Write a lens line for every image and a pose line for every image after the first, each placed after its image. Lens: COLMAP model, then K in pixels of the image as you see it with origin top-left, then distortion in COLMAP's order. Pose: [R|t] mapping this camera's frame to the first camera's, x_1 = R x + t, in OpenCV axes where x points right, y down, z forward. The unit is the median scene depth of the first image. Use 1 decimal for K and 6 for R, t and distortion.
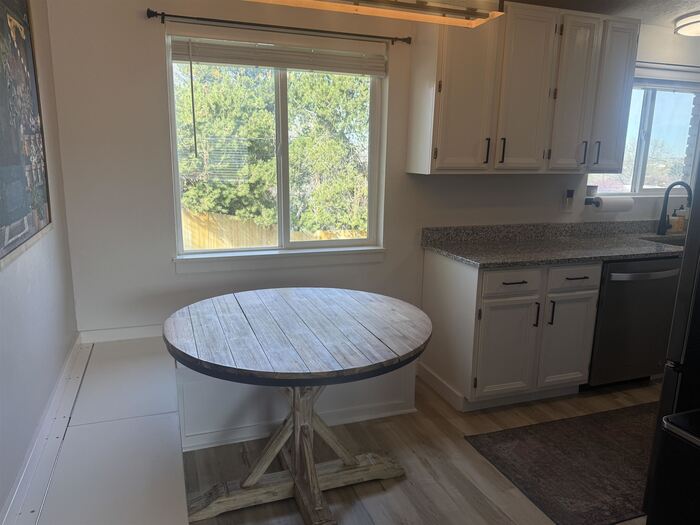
lens RADIAL K [[514.8, 0, 347.3], [0, 514.8, 266.7], [0, 0, 1]] dist [0.103394, -0.153835]
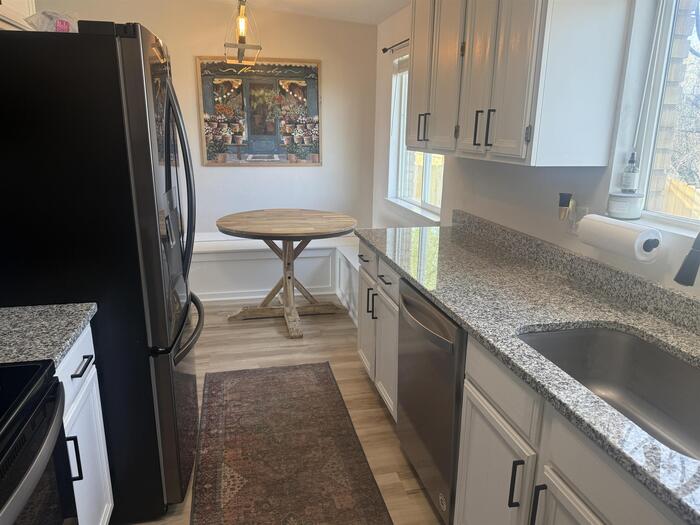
lens RADIAL K [[514.8, 0, 347.3], [0, 514.8, 266.7], [0, 0, 1]] dist [0.103394, -0.153835]
pose [[-0.133405, 0.239445, -0.961701, 1.126339], [-0.226386, 0.937356, 0.264787, -0.184600], [0.964859, 0.253040, -0.070841, 0.903074]]
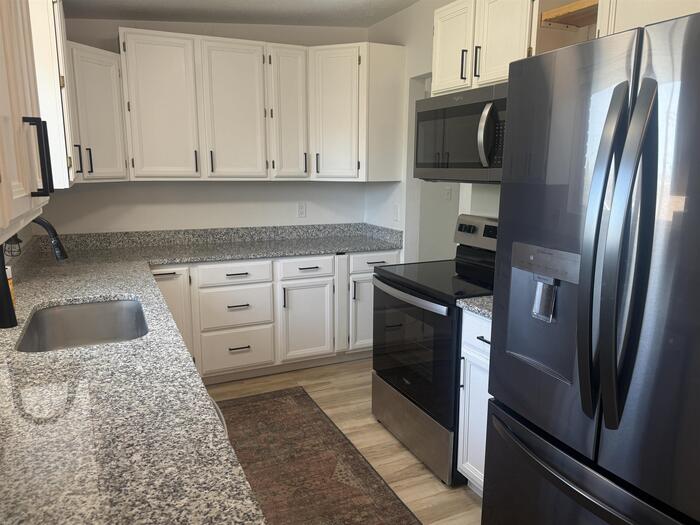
lens RADIAL K [[514.8, 0, 347.3], [0, 514.8, 266.7], [0, 0, 1]] dist [0.103394, -0.153835]
pose [[-0.079890, -0.211906, 0.974019, 0.147986], [0.209140, 0.951830, 0.224232, -0.184452], [-0.974617, 0.221620, -0.031724, 0.828645]]
